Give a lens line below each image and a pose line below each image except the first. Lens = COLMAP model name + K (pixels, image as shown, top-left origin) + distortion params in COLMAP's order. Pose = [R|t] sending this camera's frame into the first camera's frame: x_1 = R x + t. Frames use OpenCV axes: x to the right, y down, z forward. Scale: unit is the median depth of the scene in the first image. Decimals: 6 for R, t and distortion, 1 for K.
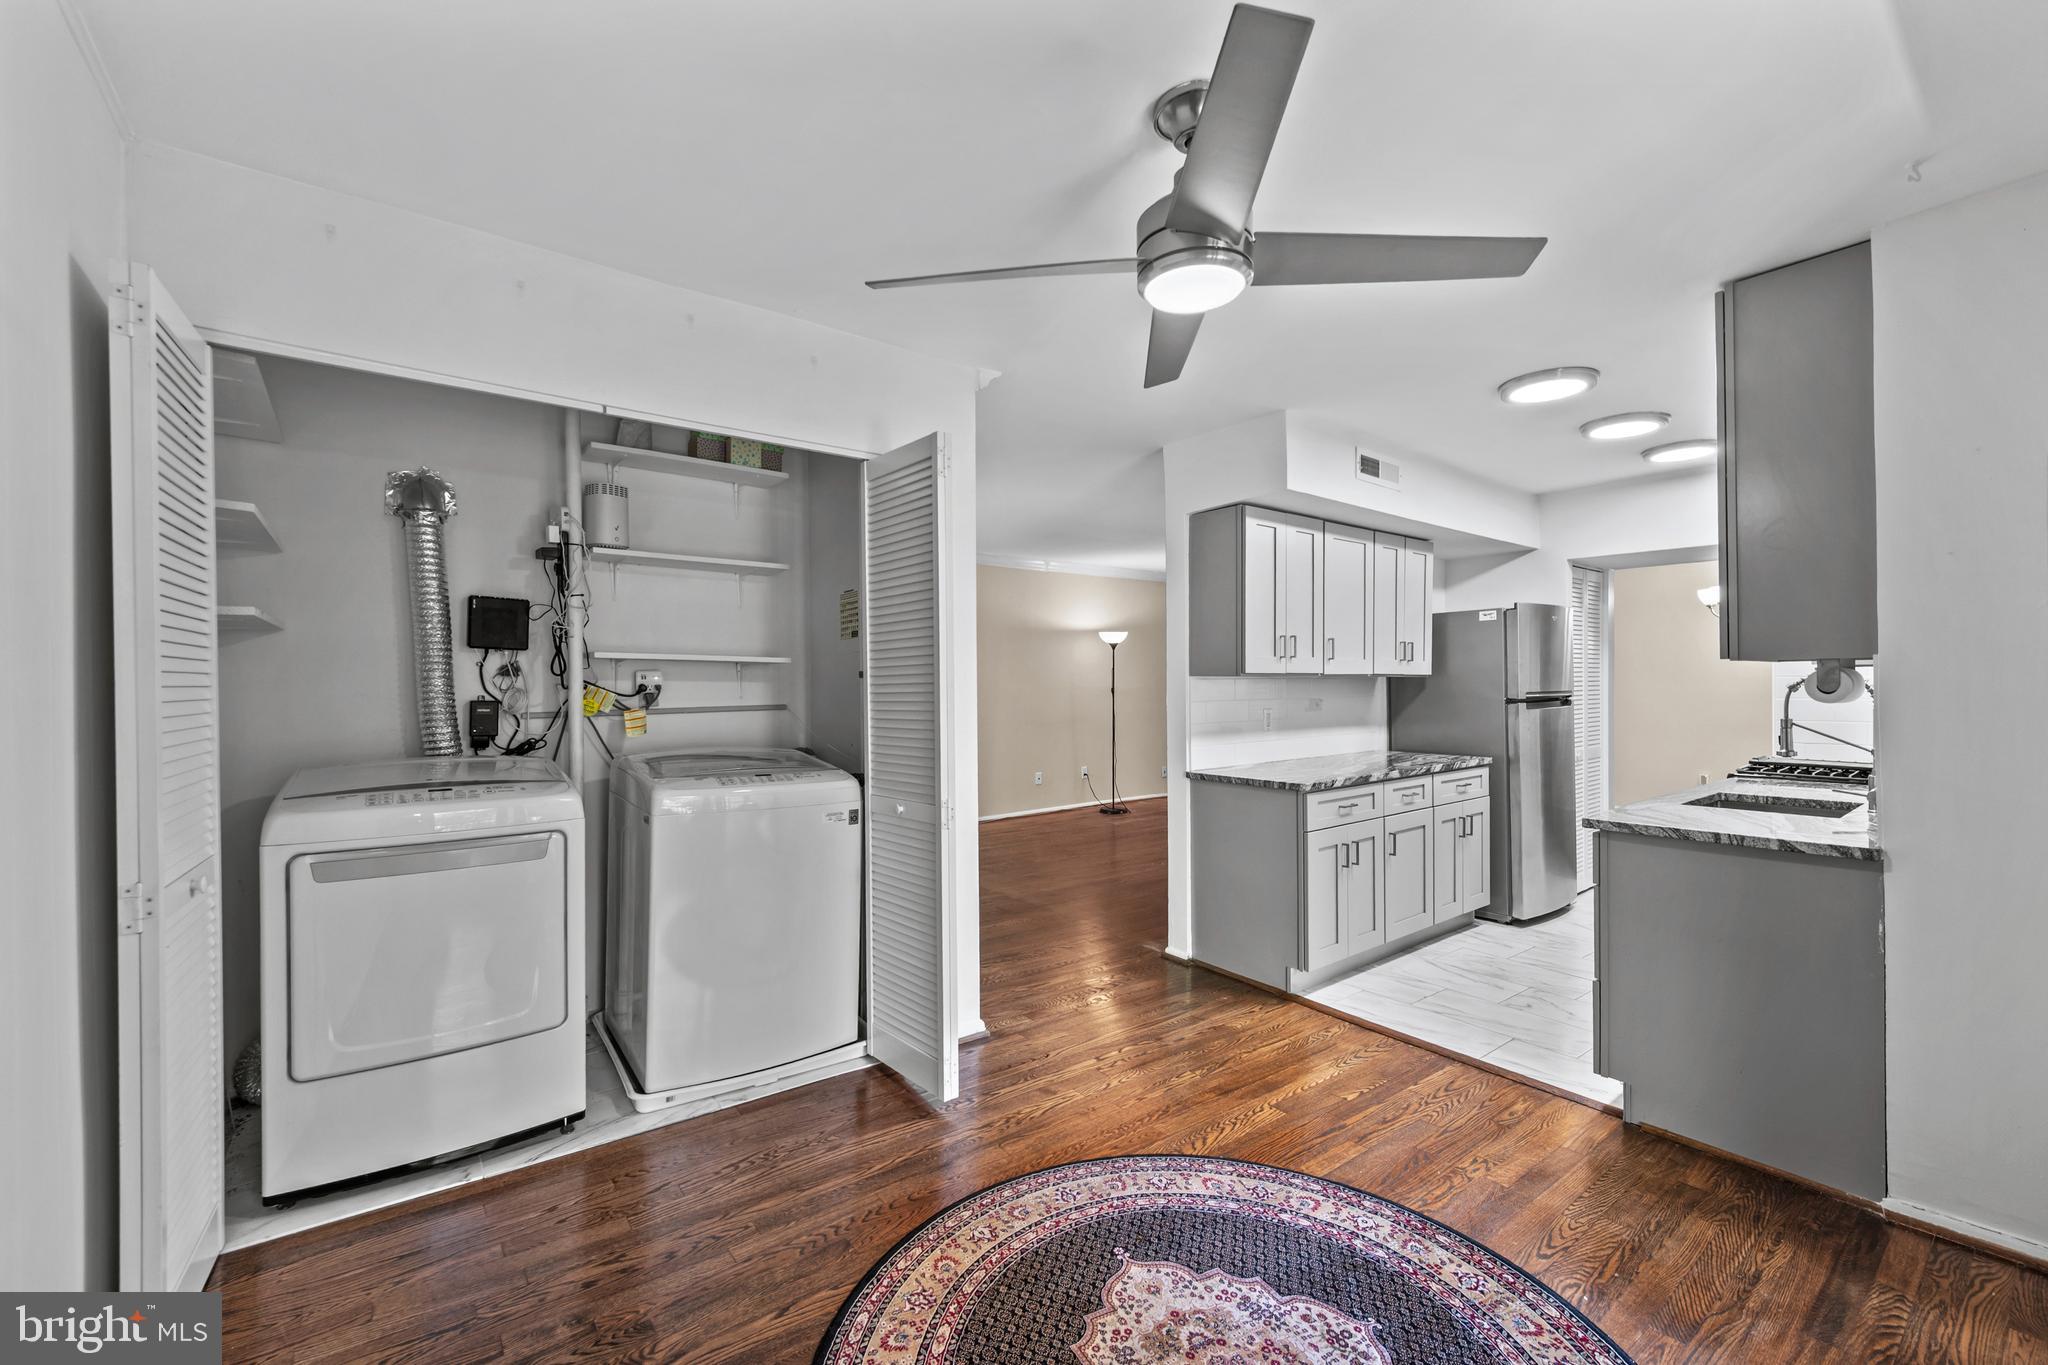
lens RADIAL K [[817.1, 0, 1027.1], [0, 817.1, 688.3], [0, 0, 1]] dist [-0.005155, 0.002063]
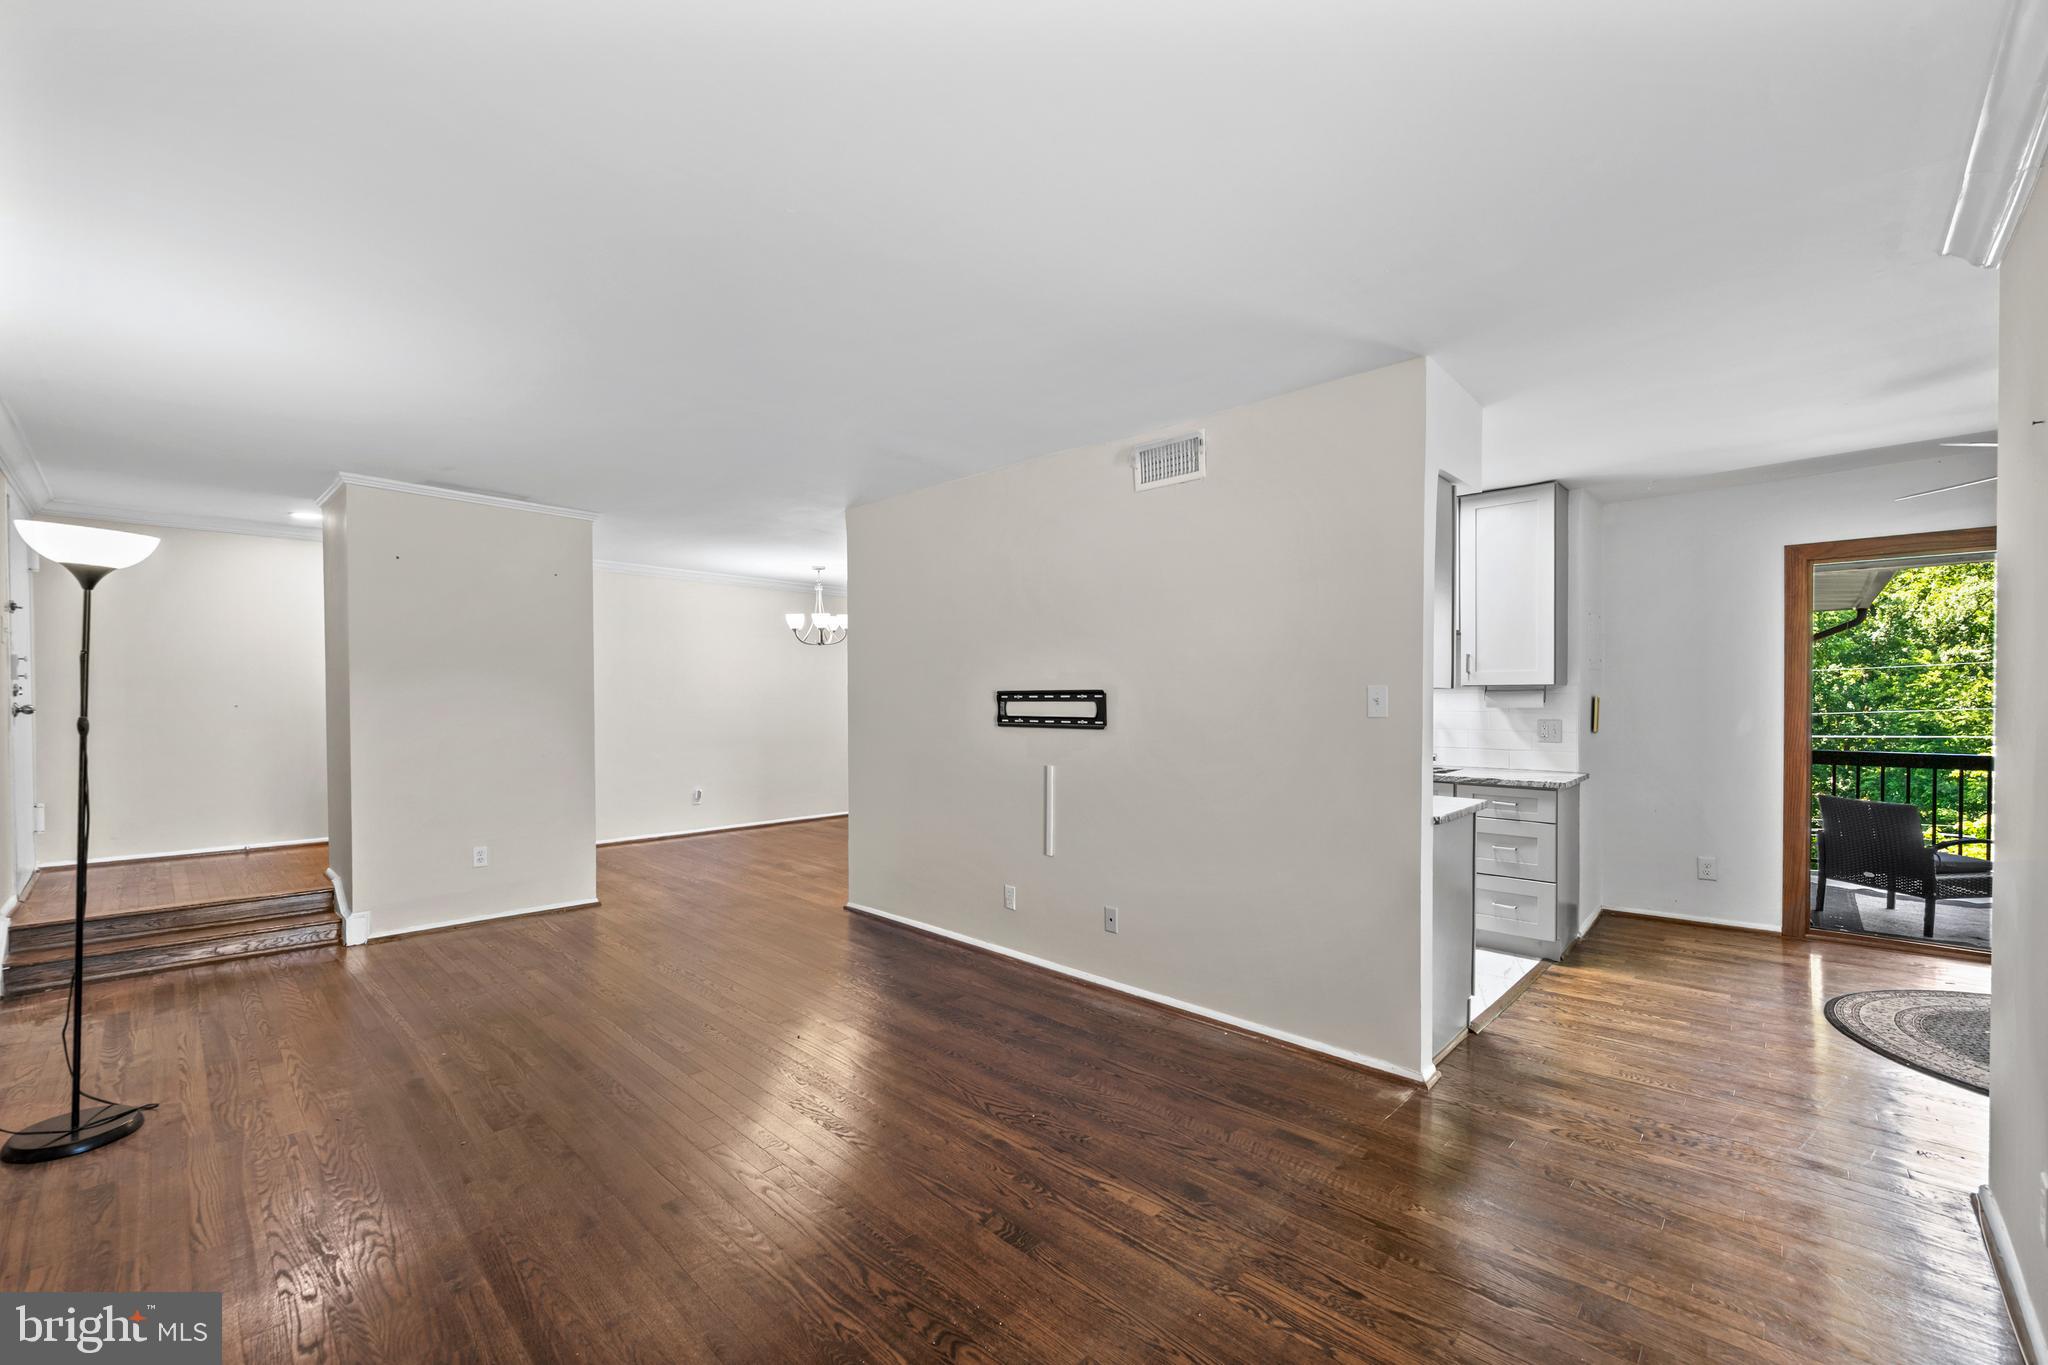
lens RADIAL K [[817.1, 0, 998.4], [0, 817.1, 701.9], [0, 0, 1]] dist [-0.005155, 0.002063]
pose [[-0.142313, -0.007495, 0.989793, -0.487943], [0.004986, 0.999953, 0.008289, -0.015915], [-0.989809, 0.006114, -0.142269, 1.518640]]
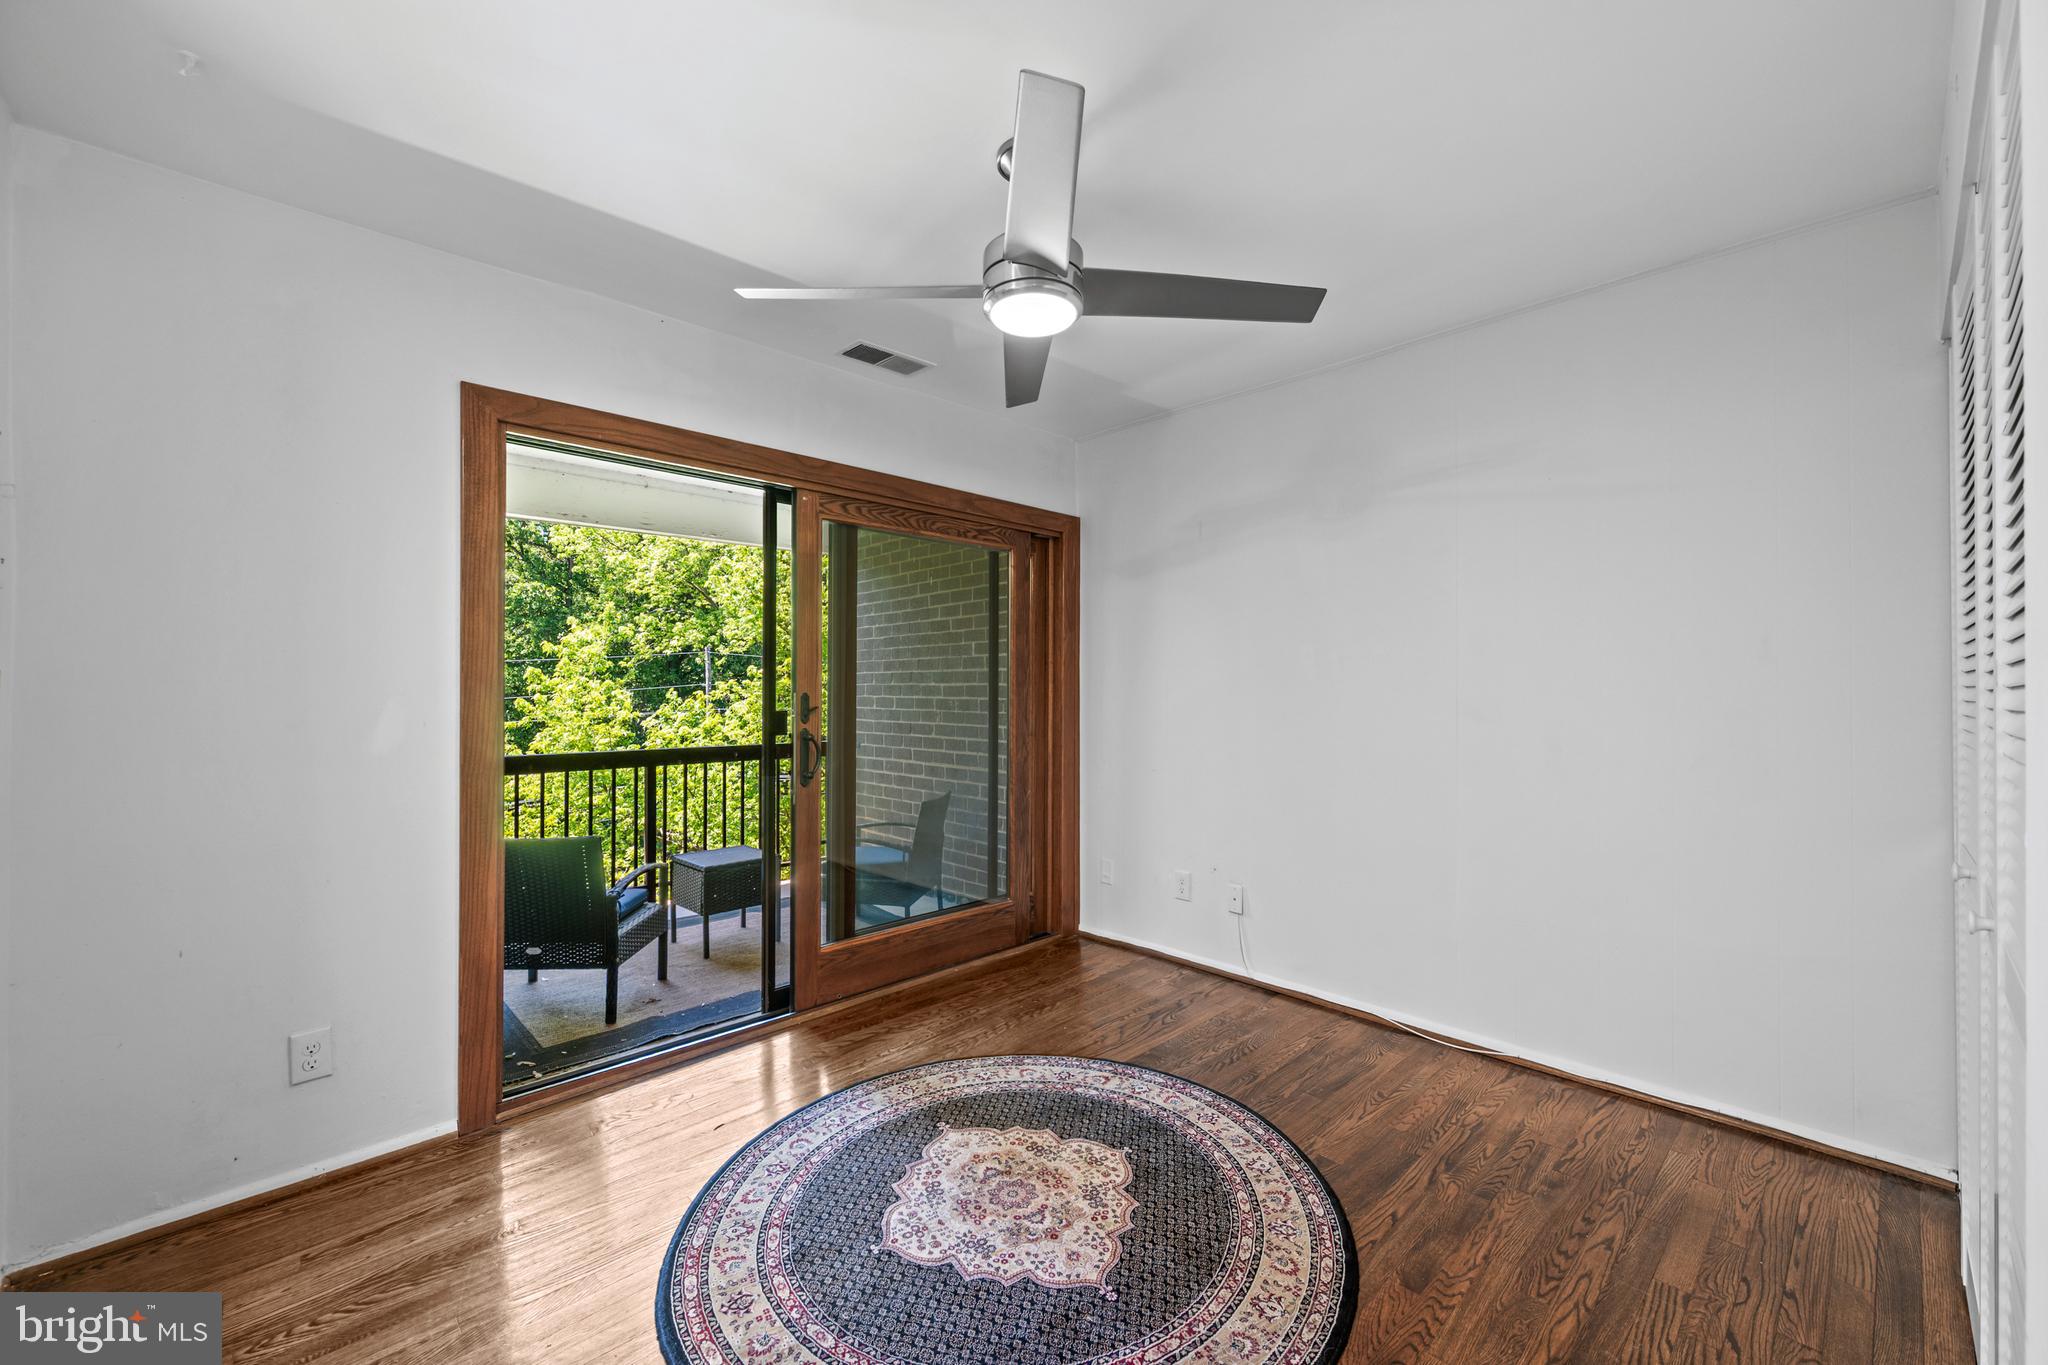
lens RADIAL K [[817.1, 0, 1029.4], [0, 817.1, 673.7], [0, 0, 1]] dist [-0.005155, 0.002063]
pose [[-0.994358, 0.003314, -0.106029, 0.140127], [0.004776, 0.999897, -0.013533, 0.006140], [0.105973, -0.013963, -0.994271, 0.896251]]
